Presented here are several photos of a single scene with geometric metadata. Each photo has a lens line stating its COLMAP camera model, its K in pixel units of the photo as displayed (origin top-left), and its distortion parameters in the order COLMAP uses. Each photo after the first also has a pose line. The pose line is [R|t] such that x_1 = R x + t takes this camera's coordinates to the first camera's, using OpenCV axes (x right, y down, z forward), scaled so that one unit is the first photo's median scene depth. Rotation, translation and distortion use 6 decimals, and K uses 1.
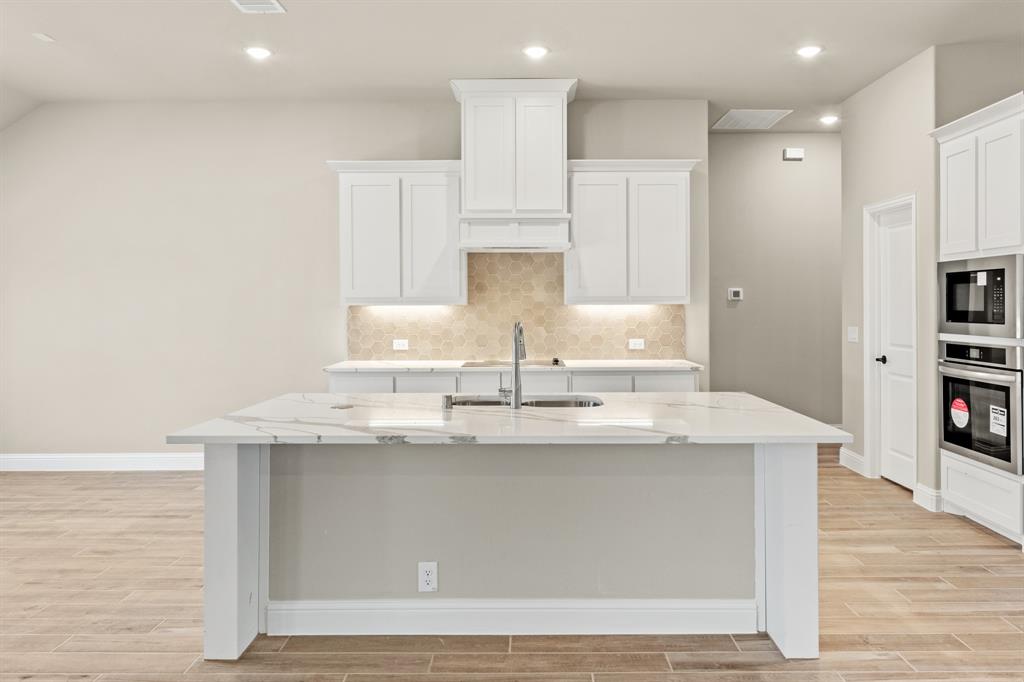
lens RADIAL K [[727.6, 0, 522.4], [0, 727.6, 307.9], [0, 0, 1]] dist [-0.001796, 0.000250]
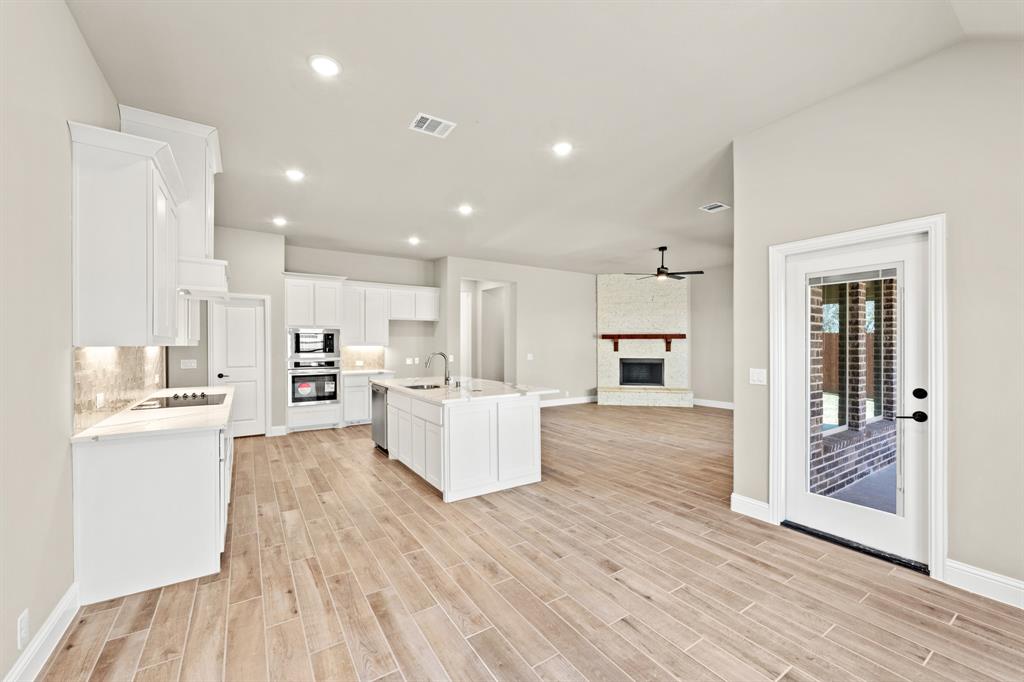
lens RADIAL K [[405.8, 0, 513.5], [0, 405.8, 338.2], [0, 0, 1]] dist [-0.003124, -0.000642]
pose [[-0.564588, 0.019525, 0.825142, -0.809254], [0.008496, 0.999805, -0.017845, -0.001330], [-0.825329, -0.003065, -0.564643, 0.966492]]
